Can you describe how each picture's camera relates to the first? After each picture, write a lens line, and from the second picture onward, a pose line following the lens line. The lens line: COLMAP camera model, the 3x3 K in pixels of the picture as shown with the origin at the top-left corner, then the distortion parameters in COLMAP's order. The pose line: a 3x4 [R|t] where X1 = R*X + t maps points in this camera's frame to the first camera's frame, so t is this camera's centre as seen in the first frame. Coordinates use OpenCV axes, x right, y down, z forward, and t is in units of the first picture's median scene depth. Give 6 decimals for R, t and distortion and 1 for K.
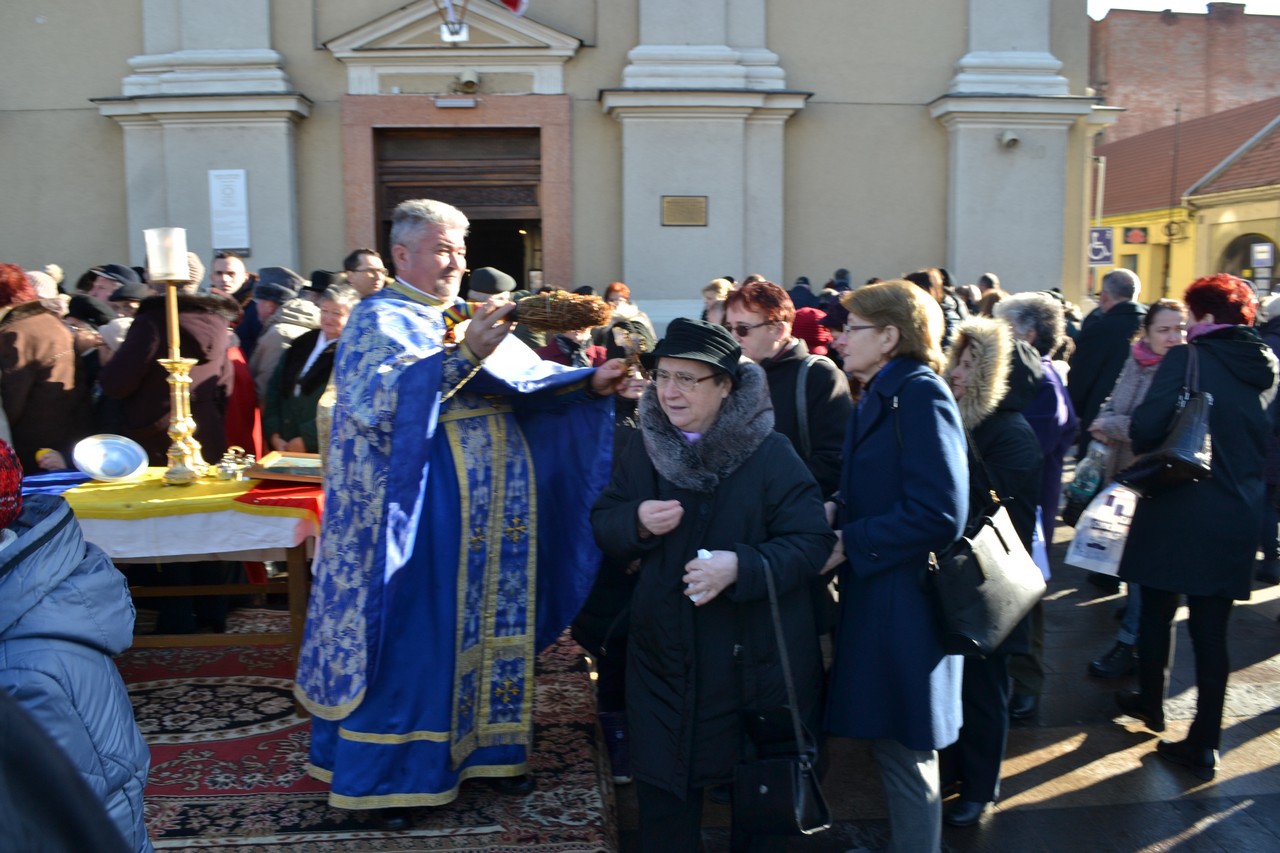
lens RADIAL K [[1019.3, 0, 640.0], [0, 1019.3, 426.5], [0, 0, 1]] dist [-0.087503, 0.018206]
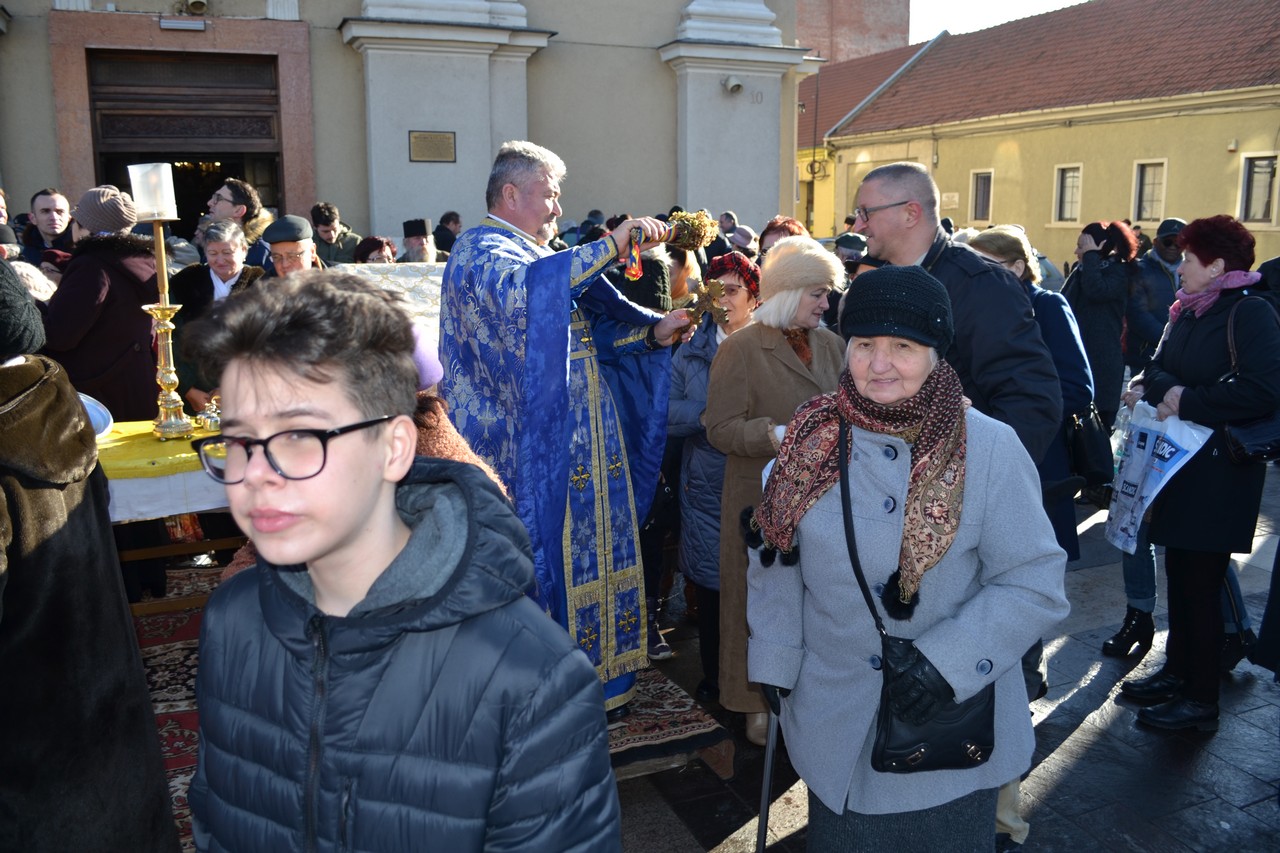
lens RADIAL K [[1019.3, 0, 640.0], [0, 1019.3, 426.5], [0, 0, 1]] dist [-0.087503, 0.018206]
pose [[0.942903, -0.062604, 0.327132, -0.103232], [0.041934, 0.996674, 0.069869, -0.000209], [-0.330418, -0.052162, 0.942392, -0.009629]]
